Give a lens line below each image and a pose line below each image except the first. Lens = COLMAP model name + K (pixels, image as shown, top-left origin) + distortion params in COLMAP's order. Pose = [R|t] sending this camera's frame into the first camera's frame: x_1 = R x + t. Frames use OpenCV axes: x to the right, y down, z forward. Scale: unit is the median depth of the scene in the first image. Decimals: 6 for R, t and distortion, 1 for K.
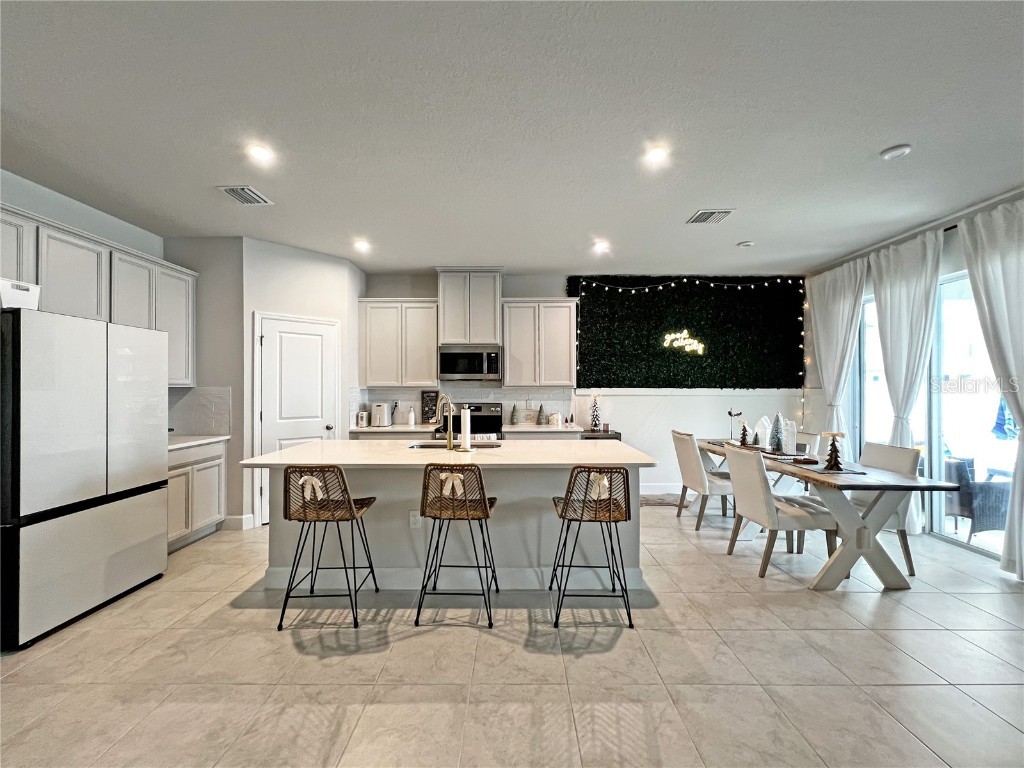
lens RADIAL K [[424.6, 0, 511.3], [0, 424.6, 390.5], [0, 0, 1]] dist [-0.008247, 0.000502]
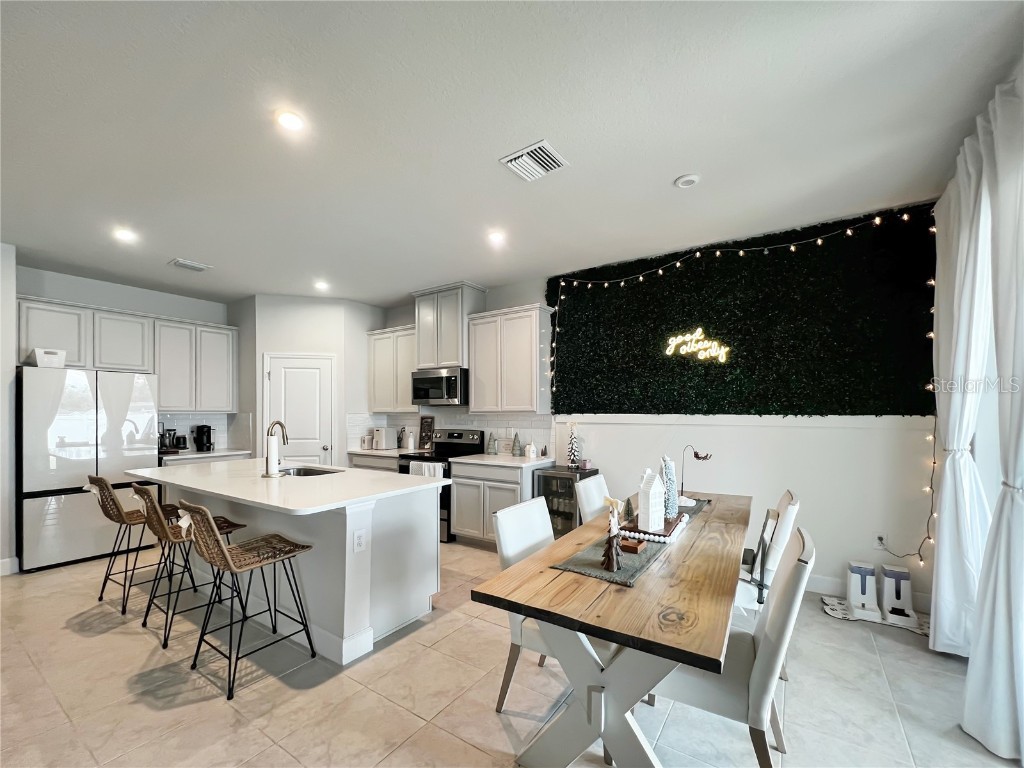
lens RADIAL K [[424.6, 0, 501.1], [0, 424.6, 421.8], [0, 0, 1]] dist [-0.008247, 0.000502]
pose [[0.835340, 0.011161, -0.549621, 0.522934], [-0.001730, 0.999842, 0.017675, -0.005036], [0.549731, -0.013814, 0.835227, 0.262319]]
